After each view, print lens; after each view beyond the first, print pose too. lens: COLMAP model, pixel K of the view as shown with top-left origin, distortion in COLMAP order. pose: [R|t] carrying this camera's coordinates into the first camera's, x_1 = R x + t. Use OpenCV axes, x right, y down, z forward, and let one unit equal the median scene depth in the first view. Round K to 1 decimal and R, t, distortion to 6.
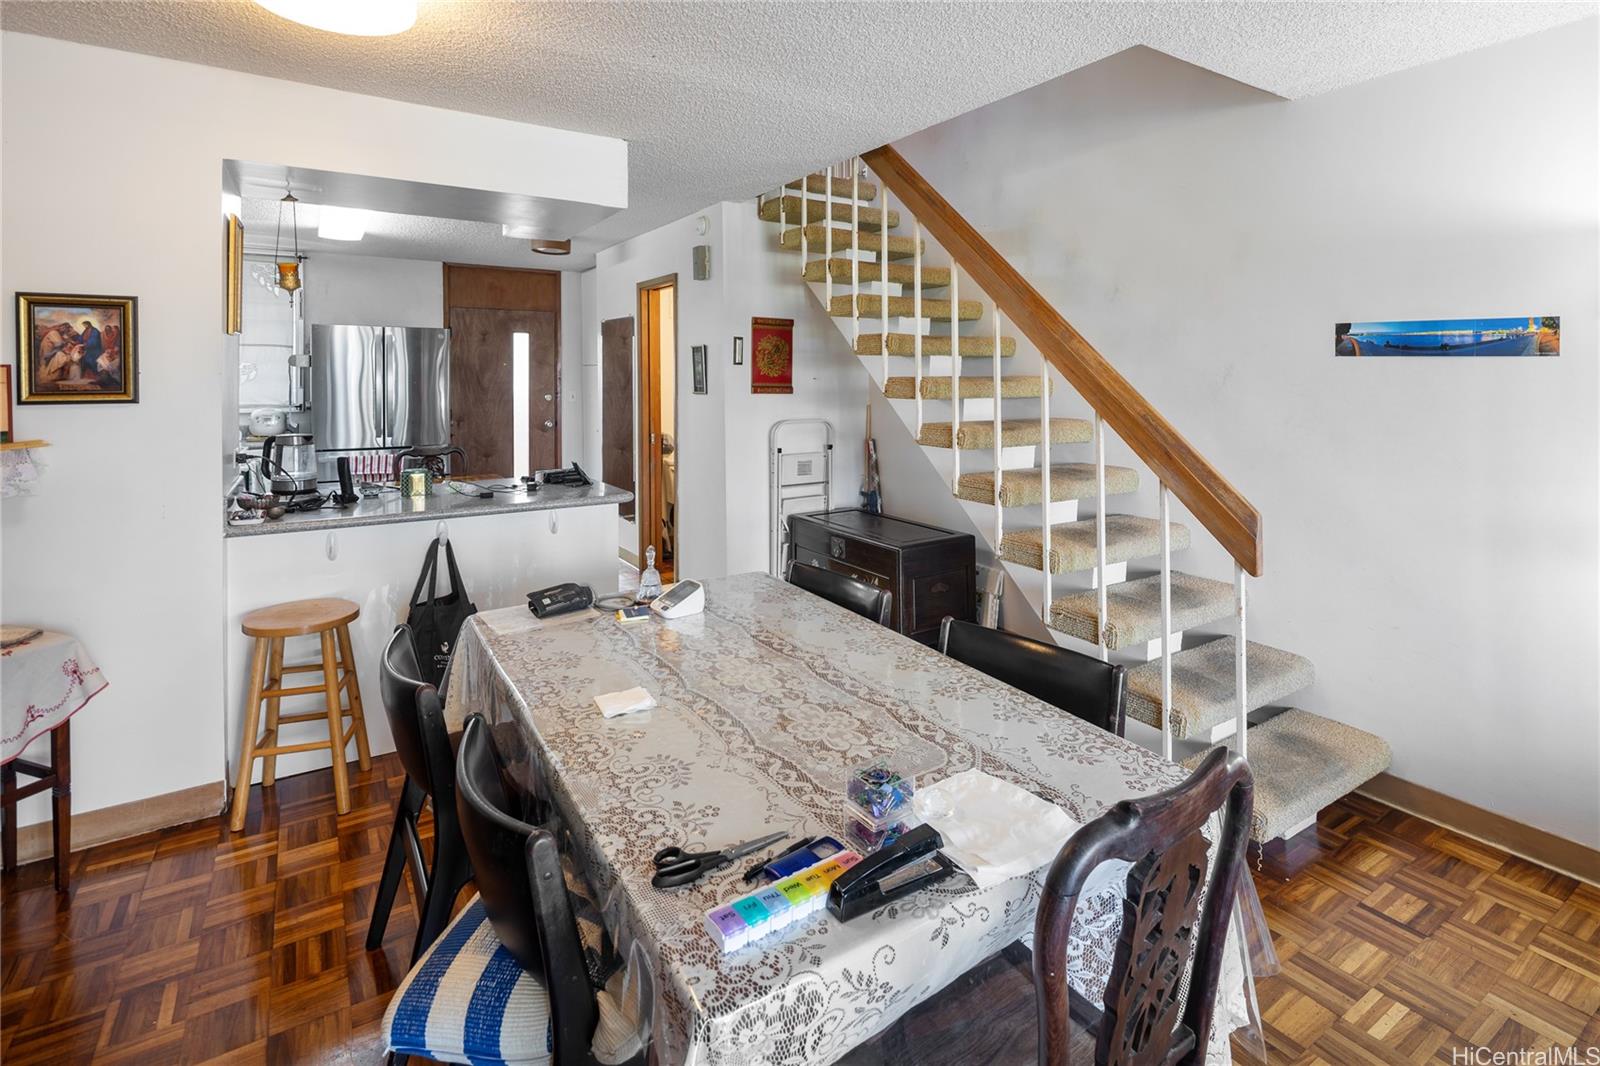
lens RADIAL K [[782.2, 0, 818.4], [0, 782.2, 382.9], [0, 0, 1]] dist [-0.001945, -0.000842]
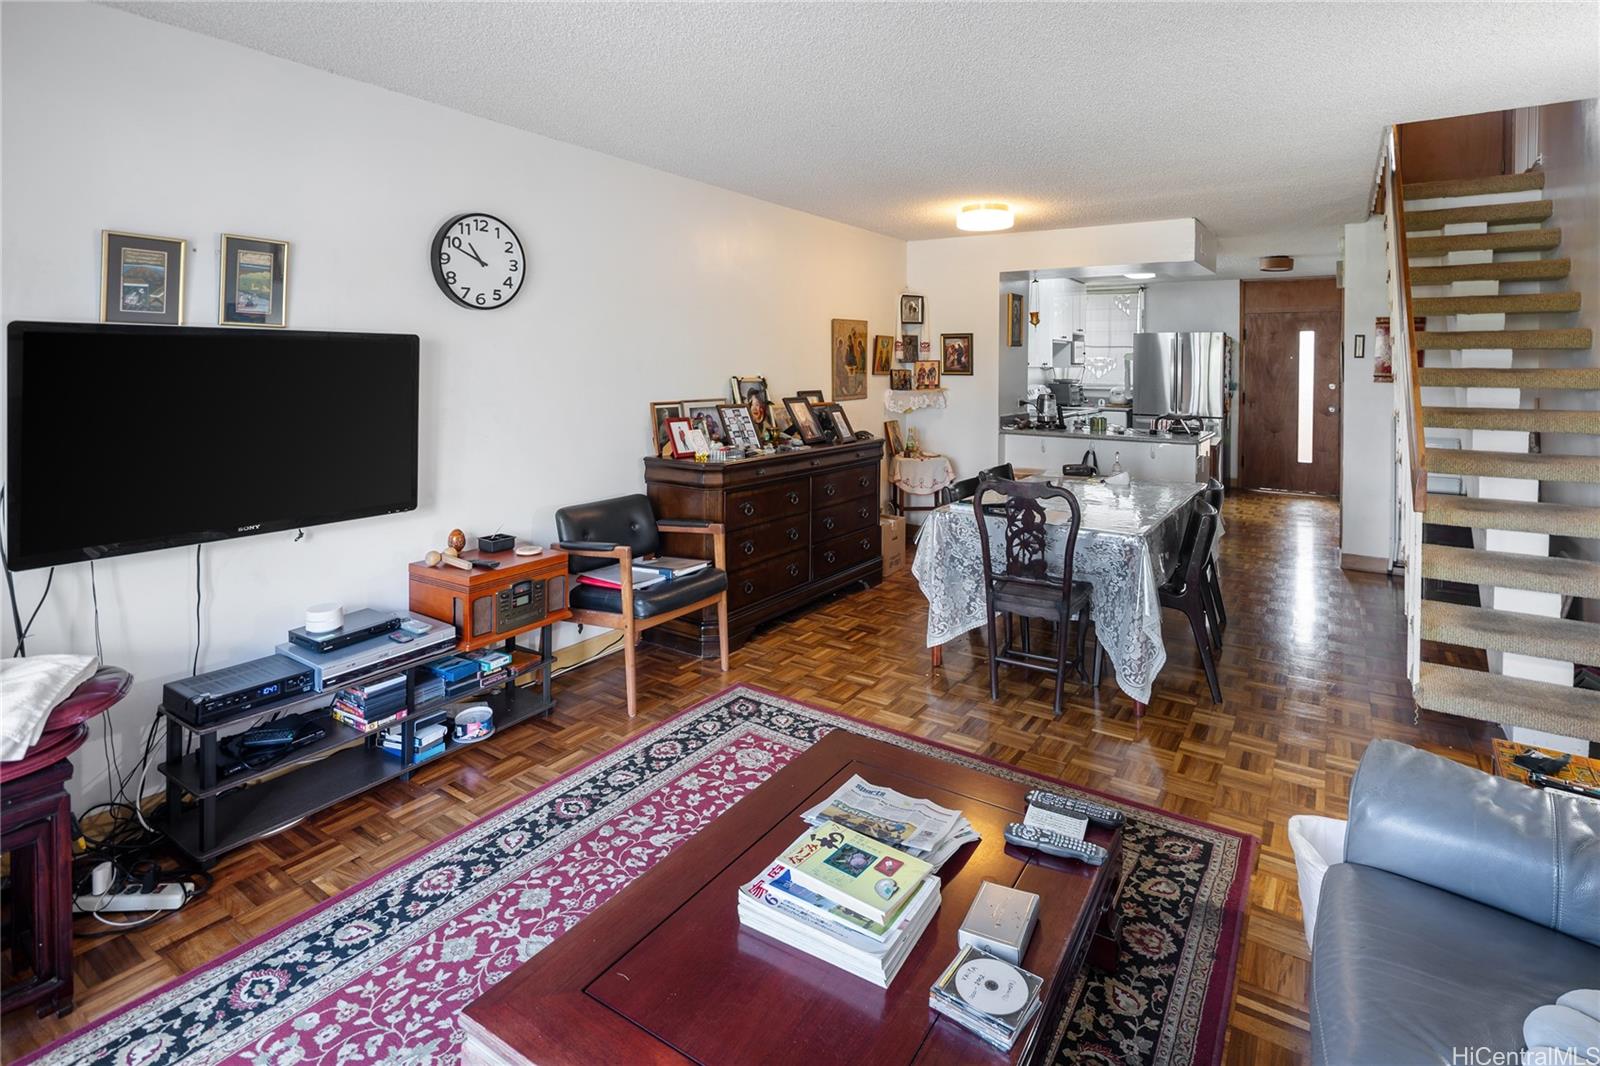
lens RADIAL K [[781.8, 0, 819.5], [0, 781.8, 356.5], [0, 0, 1]] dist [0.000384, -0.001662]
pose [[0.396351, -0.006104, -0.918079, 0.868854], [-0.015926, 0.999782, -0.013523, 0.004742], [0.917961, 0.019981, 0.396167, -0.316655]]
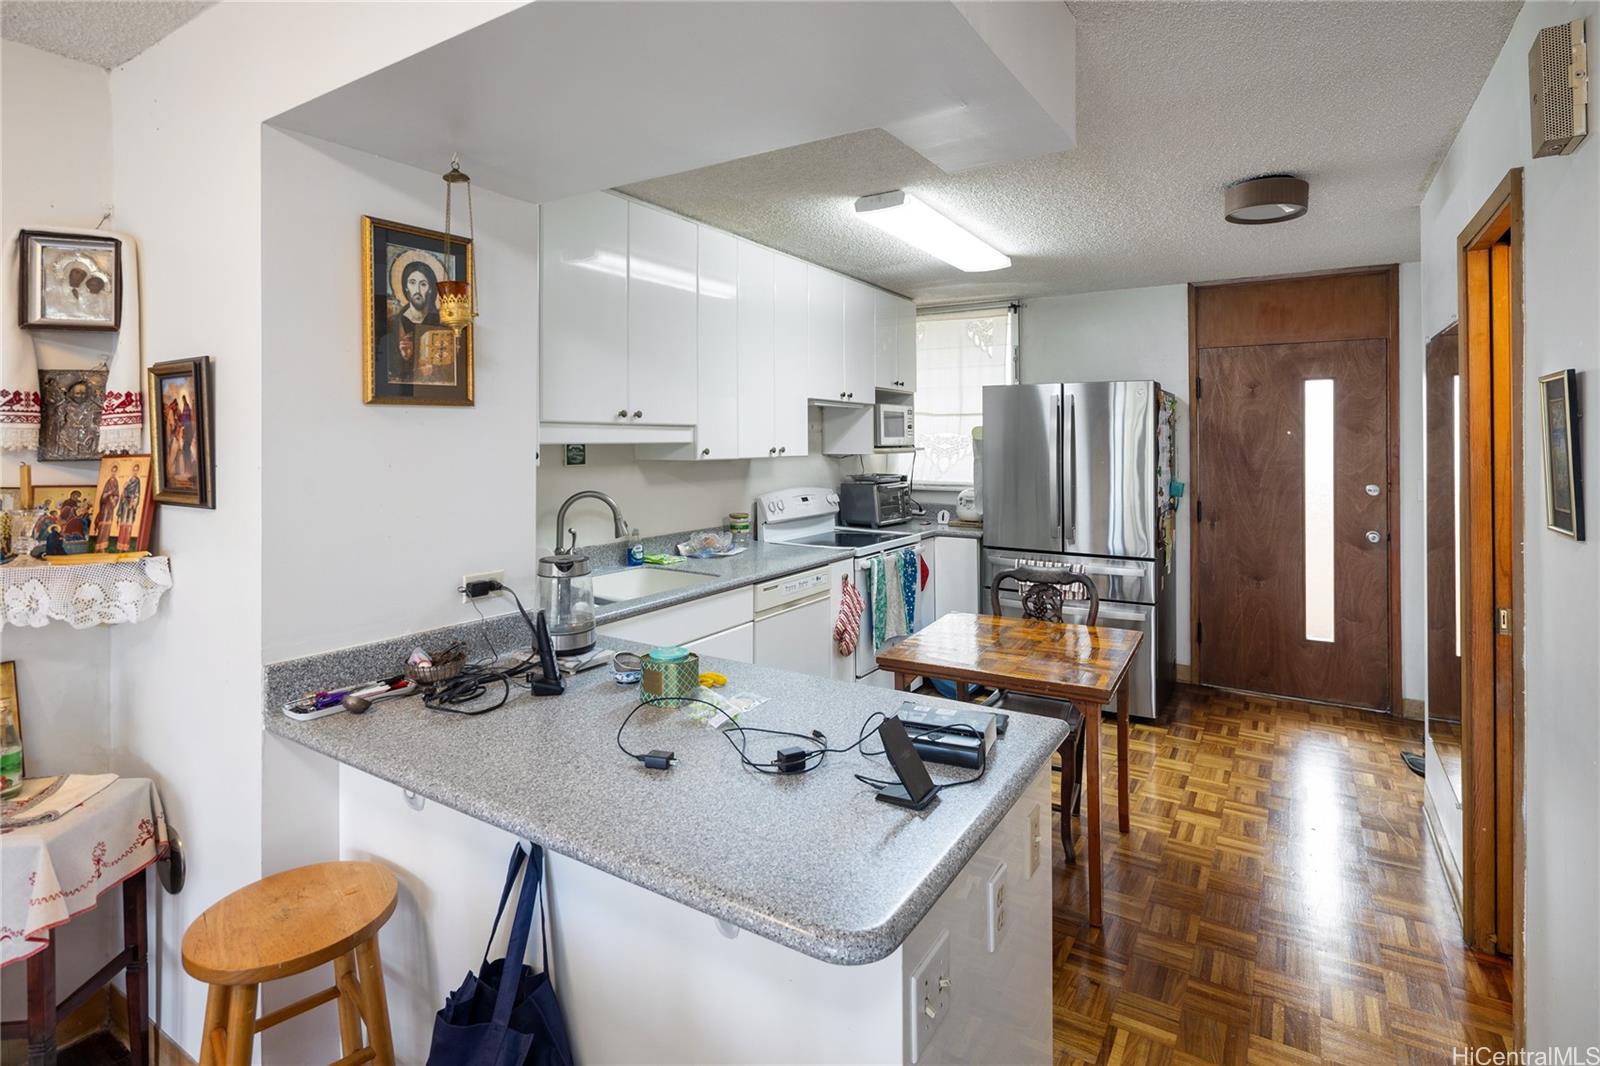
lens RADIAL K [[781.7, 0, 825.0], [0, 781.7, 419.4], [0, 0, 1]] dist [0.000789, 0.000077]
pose [[0.430514, -0.025250, -0.902231, -0.003706], [-0.007524, 0.999473, -0.031562, -0.024470], [0.902553, 0.020376, 0.430097, 0.828891]]
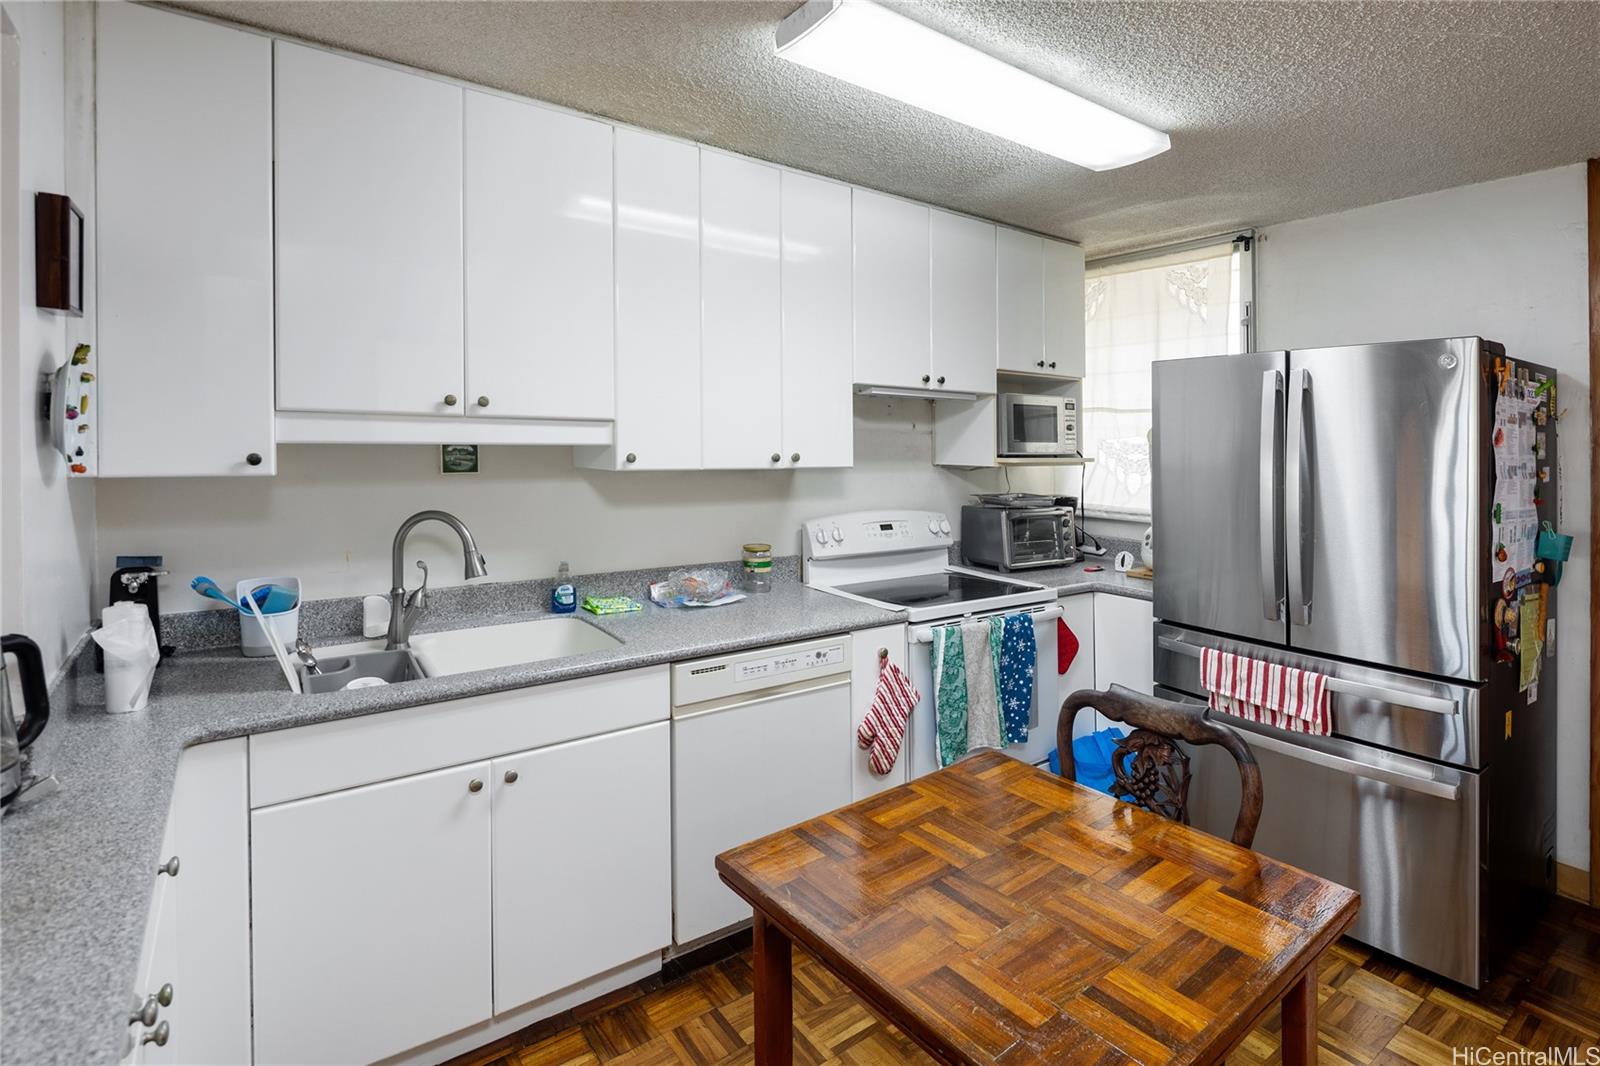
lens RADIAL K [[796.5, 0, 802.2], [0, 796.5, 429.0], [0, 0, 1]] dist [0.002431, 0.000624]
pose [[0.053154, -0.017501, -0.998433, -0.249701], [-0.022068, 0.999582, -0.018696, -0.029285], [0.998342, 0.023027, 0.052745, 1.206469]]
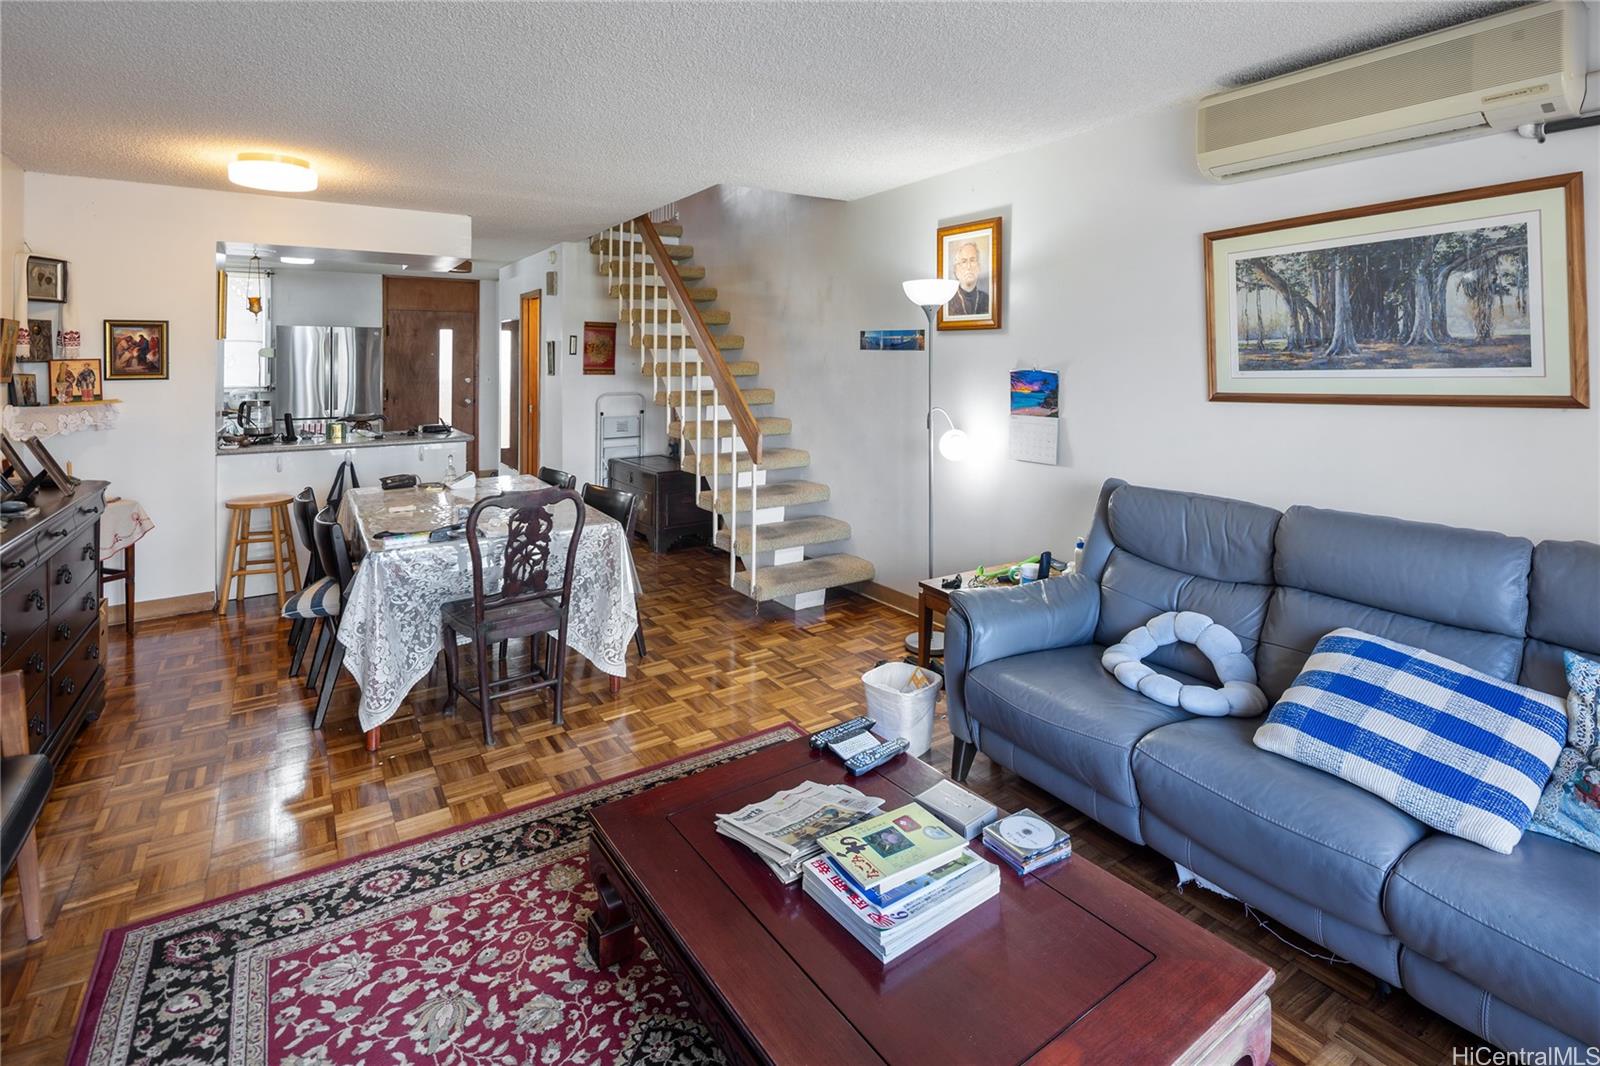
lens RADIAL K [[781.8, 0, 819.5], [0, 781.8, 356.5], [0, 0, 1]] dist [0.000384, -0.001662]
pose [[0.999788, -0.004829, 0.019996, 0.416982], [0.005134, 0.999871, -0.015247, 0.005495], [-0.019919, 0.015346, 0.999684, -0.583182]]
